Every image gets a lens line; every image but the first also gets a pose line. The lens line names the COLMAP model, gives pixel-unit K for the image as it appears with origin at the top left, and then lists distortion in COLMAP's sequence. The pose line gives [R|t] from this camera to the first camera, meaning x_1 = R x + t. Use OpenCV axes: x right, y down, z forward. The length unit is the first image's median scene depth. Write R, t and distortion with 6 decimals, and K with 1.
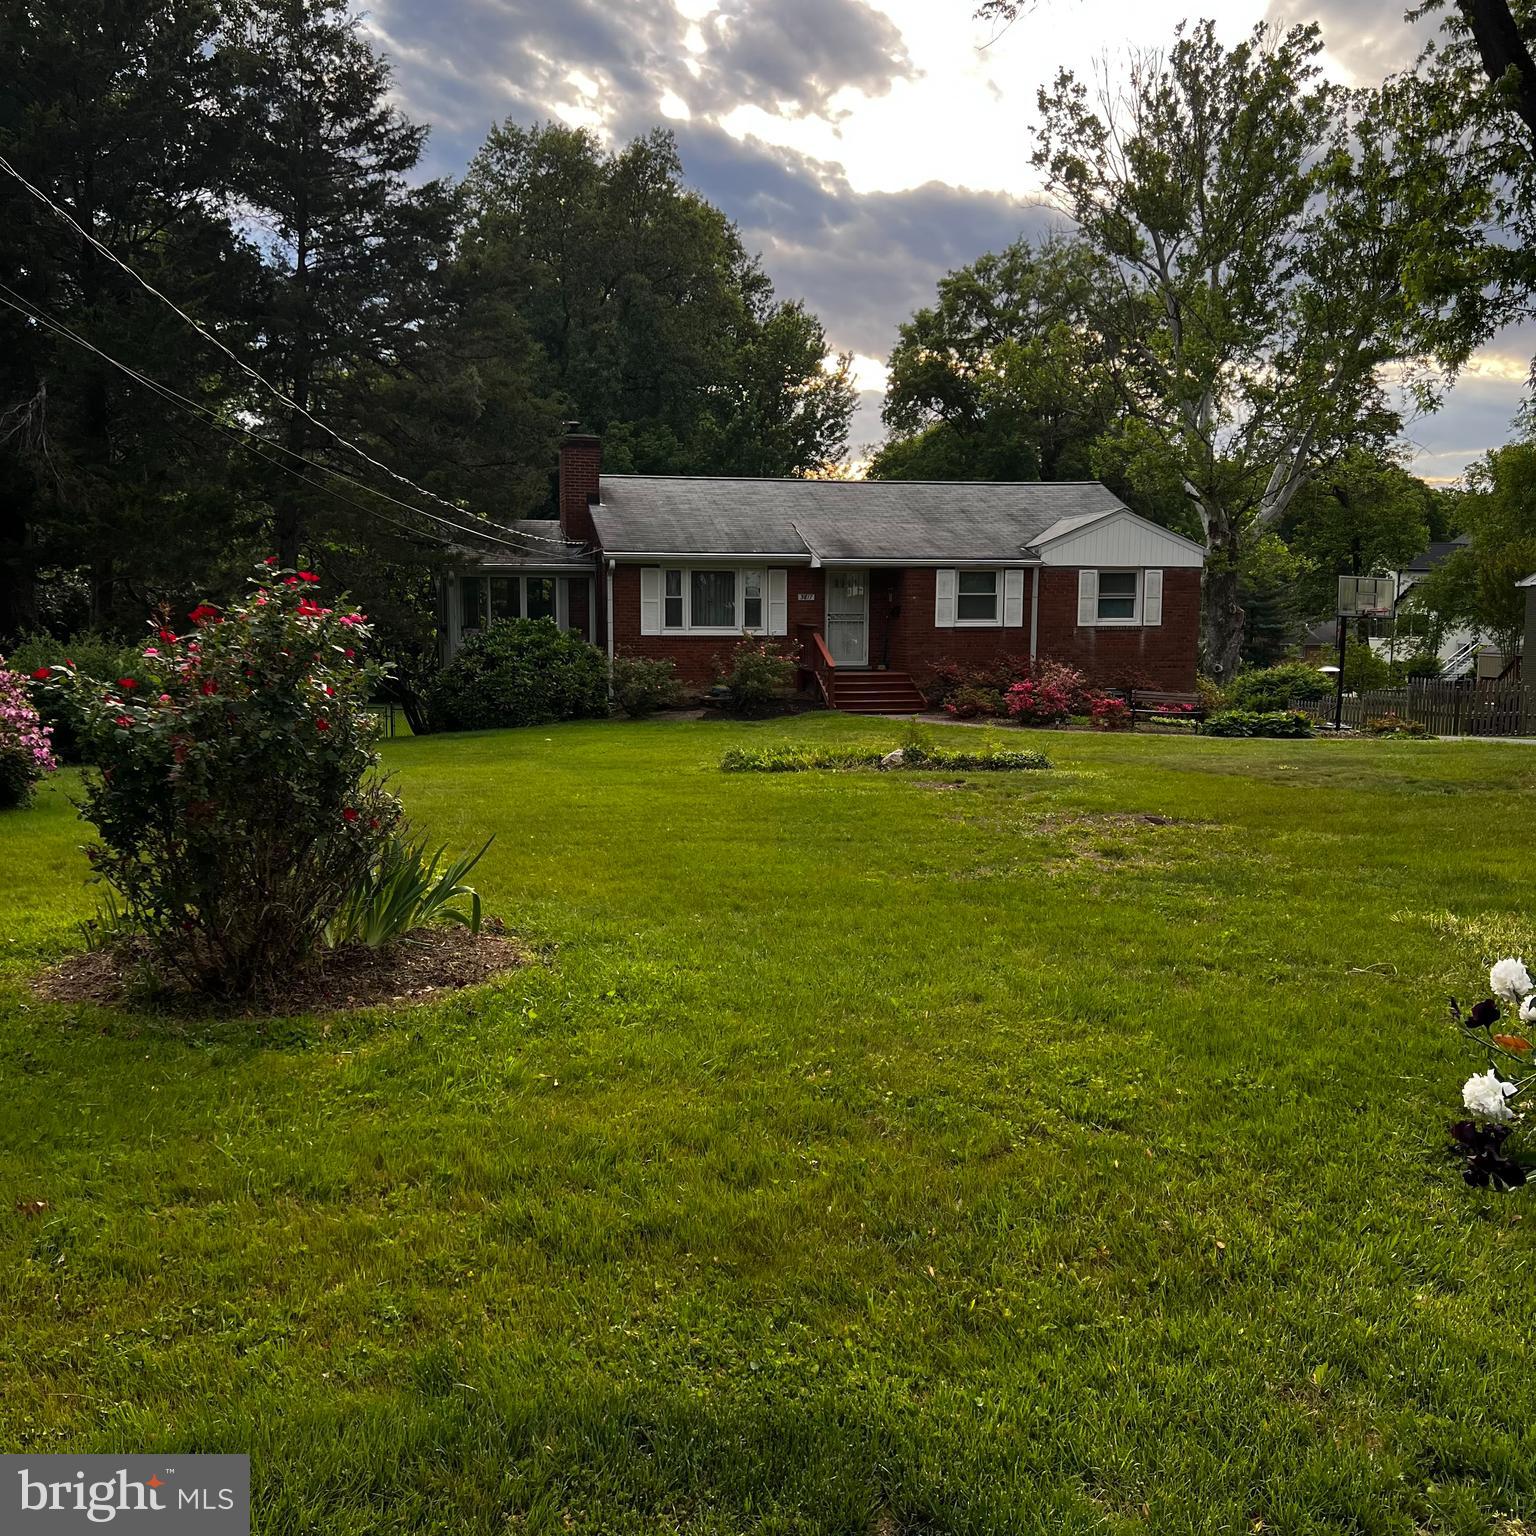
lens RADIAL K [[1550.2, 0, 782.8], [0, 1550.2, 772.6], [0, 0, 1]] dist [0.126789, -0.251479]
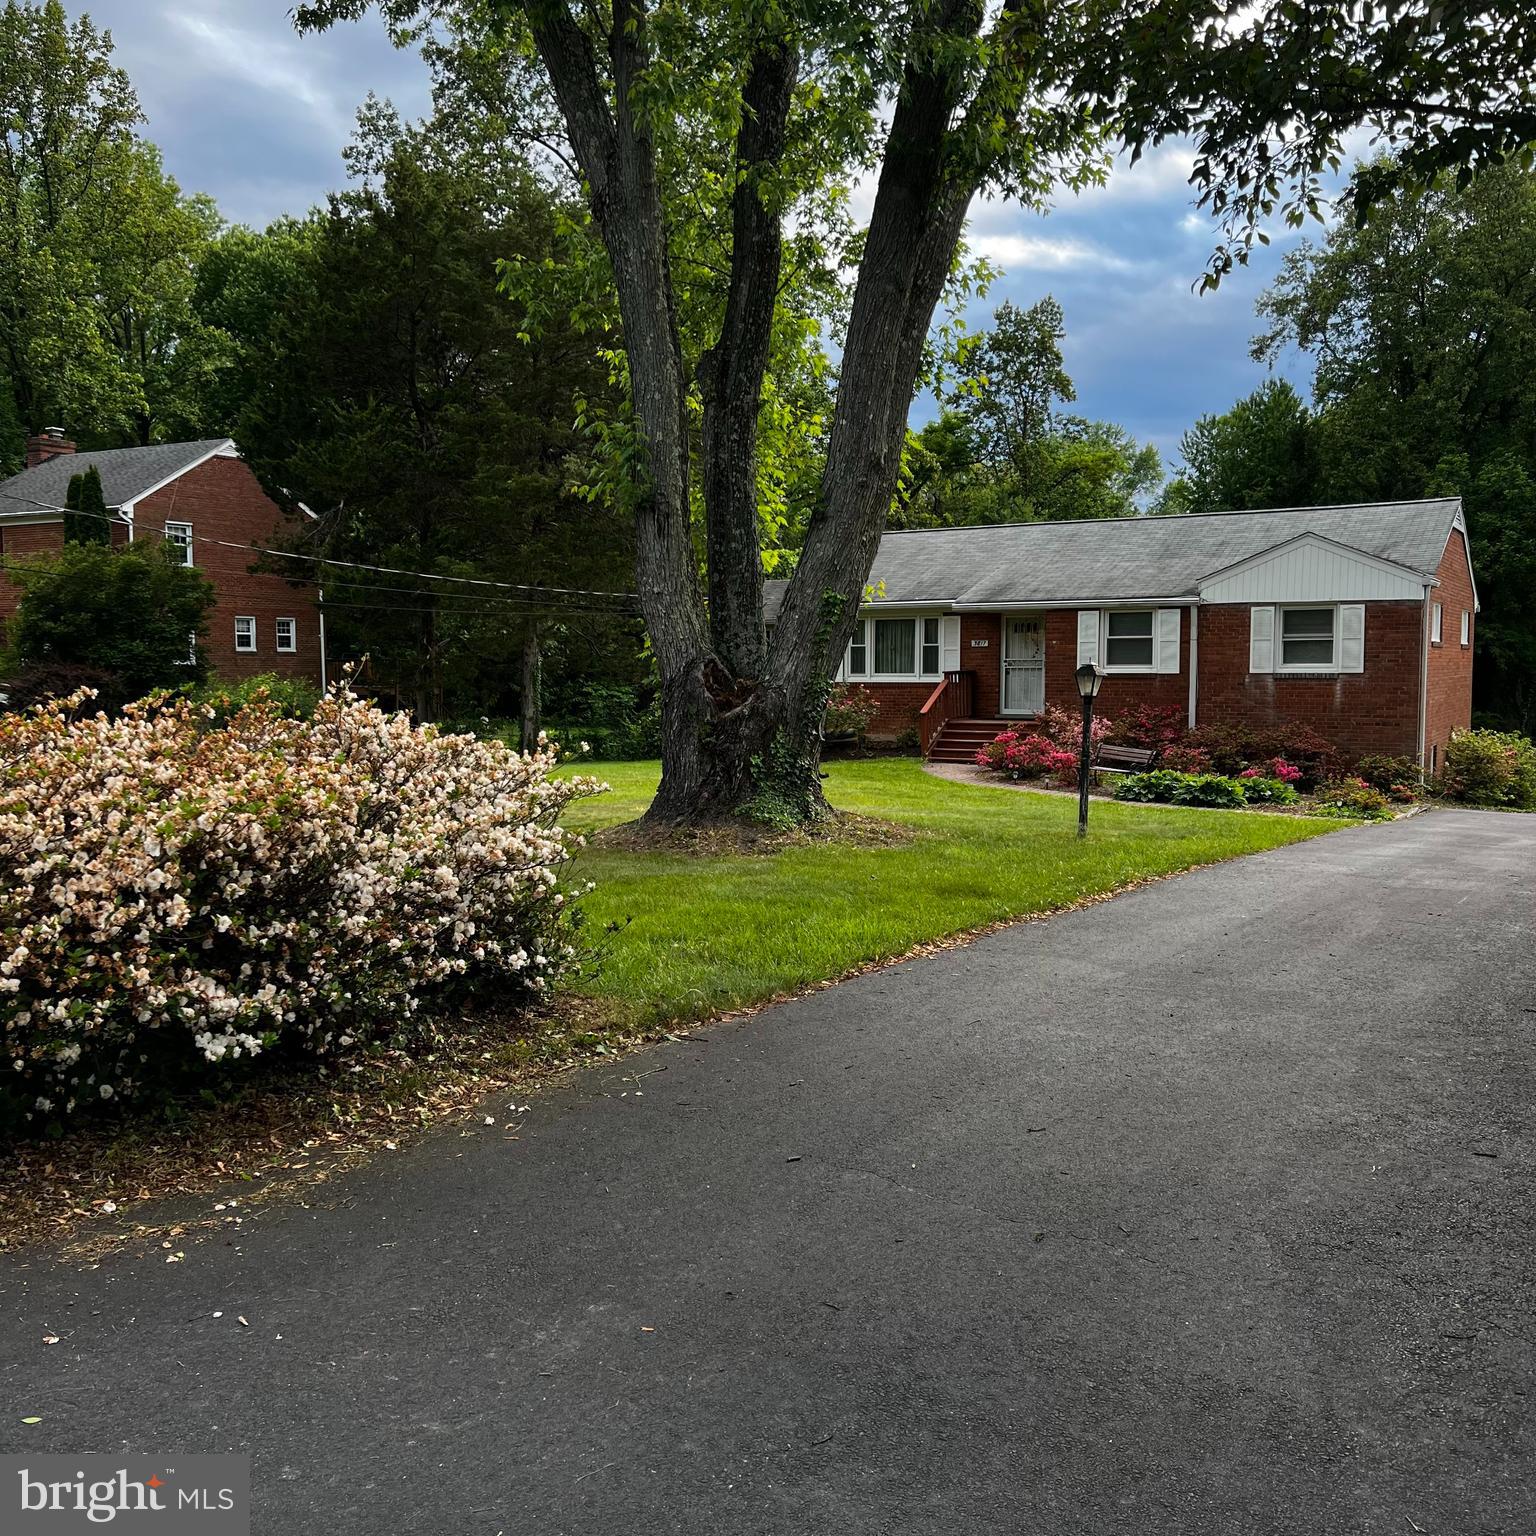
lens RADIAL K [[1550.2, 0, 782.8], [0, 1550.2, 772.6], [0, 0, 1]] dist [0.126789, -0.251479]
pose [[0.742504, 0.042180, -0.668513, 0.580811], [-0.068068, 0.997600, -0.012657, -0.011400], [0.666375, 0.054902, 0.743593, 0.197915]]
